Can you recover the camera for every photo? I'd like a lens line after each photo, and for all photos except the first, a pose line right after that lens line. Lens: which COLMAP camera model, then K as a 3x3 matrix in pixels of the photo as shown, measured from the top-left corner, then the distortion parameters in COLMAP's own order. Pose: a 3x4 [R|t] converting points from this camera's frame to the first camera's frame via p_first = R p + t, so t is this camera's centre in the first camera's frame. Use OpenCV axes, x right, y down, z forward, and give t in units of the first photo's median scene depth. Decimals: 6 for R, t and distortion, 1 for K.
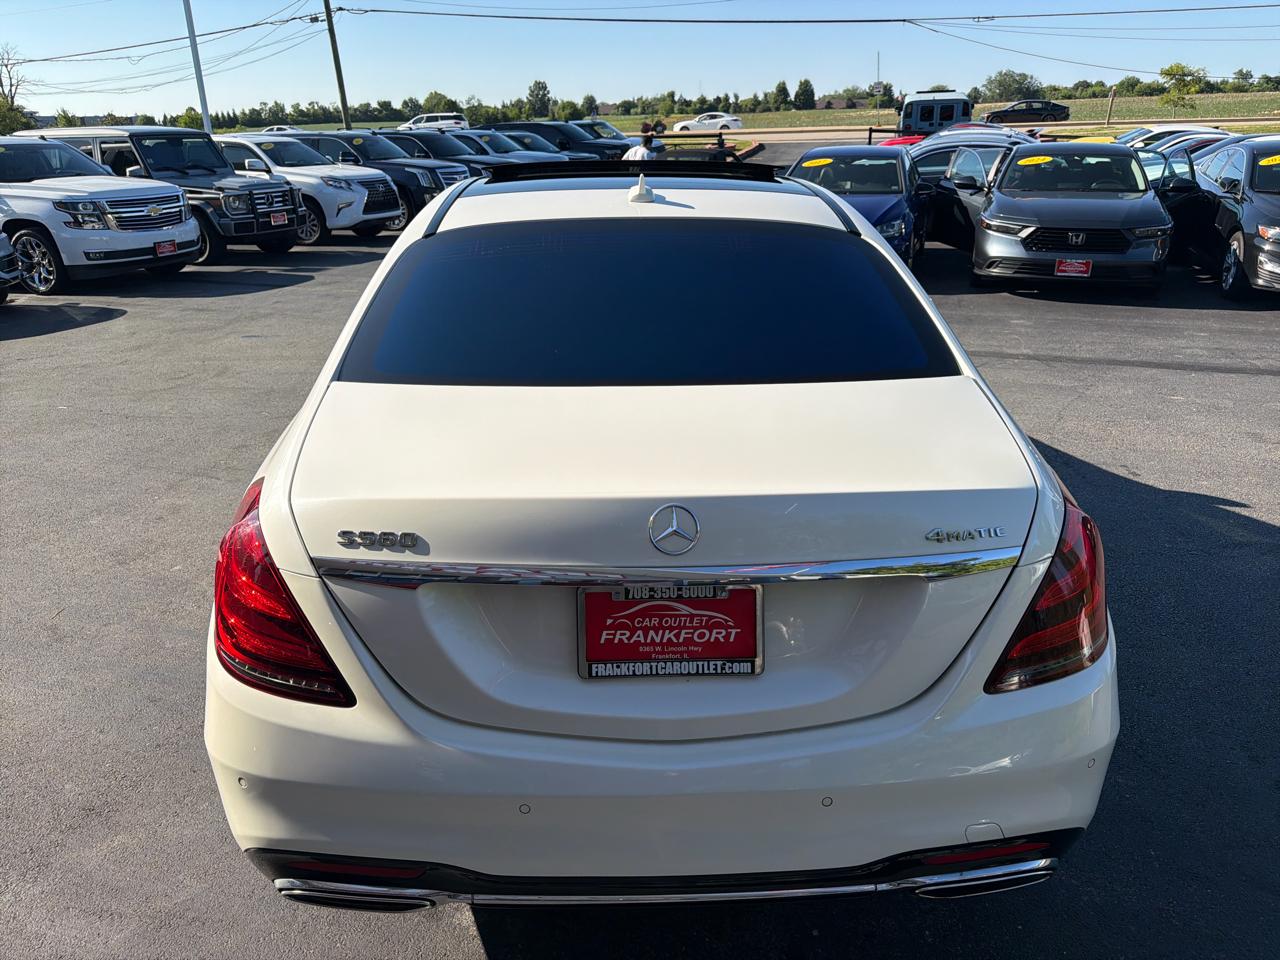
lens RADIAL K [[918.6, 0, 640.0], [0, 918.6, 480.0], [0, 0, 1]] dist [0.010350, -0.011597]
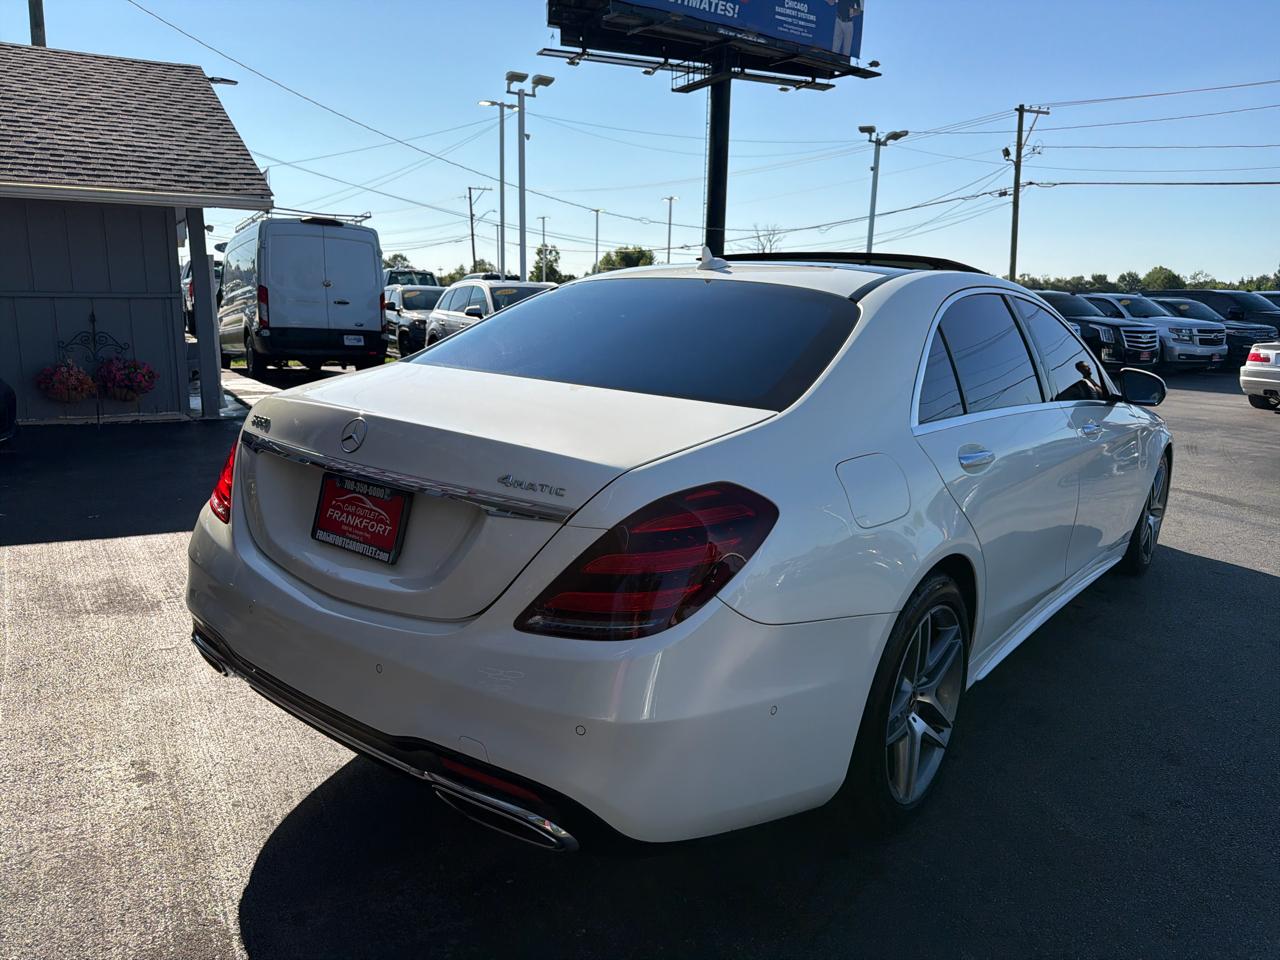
lens RADIAL K [[918.6, 0, 640.0], [0, 918.6, 480.0], [0, 0, 1]] dist [0.010350, -0.011597]
pose [[0.758840, 0.162328, -0.630723, 0.199708], [-0.266343, 0.961103, -0.073088, 0.016766], [0.594326, 0.223451, 0.772559, 0.032479]]
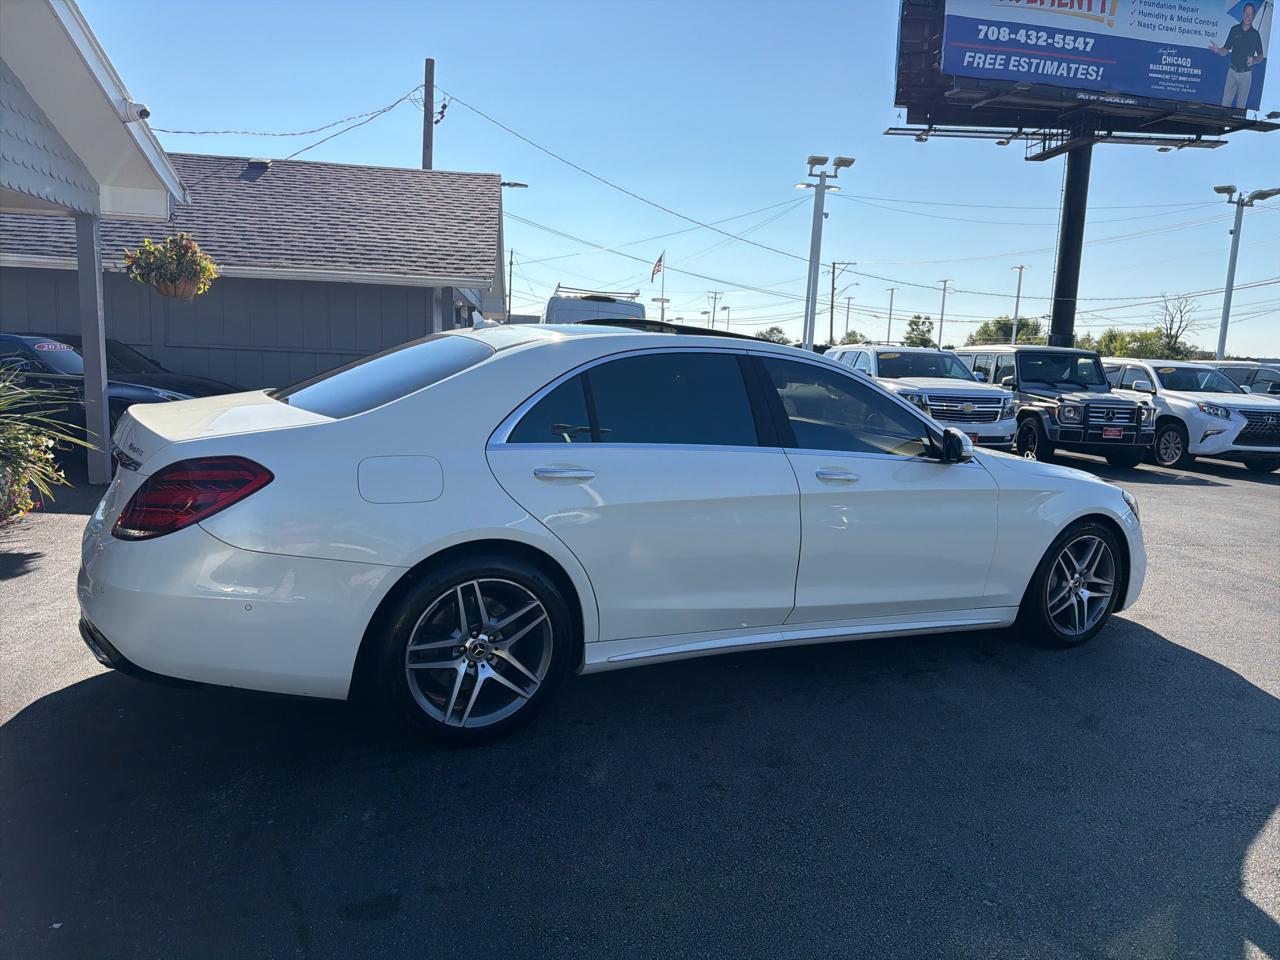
lens RADIAL K [[914.1, 0, 652.7], [0, 914.1, 480.7], [0, 0, 1]] dist [0.014769, -0.009198]
pose [[0.450135, 0.158473, -0.878786, 0.429129], [-0.365276, 0.930700, -0.019268, -0.040550], [0.814832, 0.329673, 0.476827, 0.166757]]
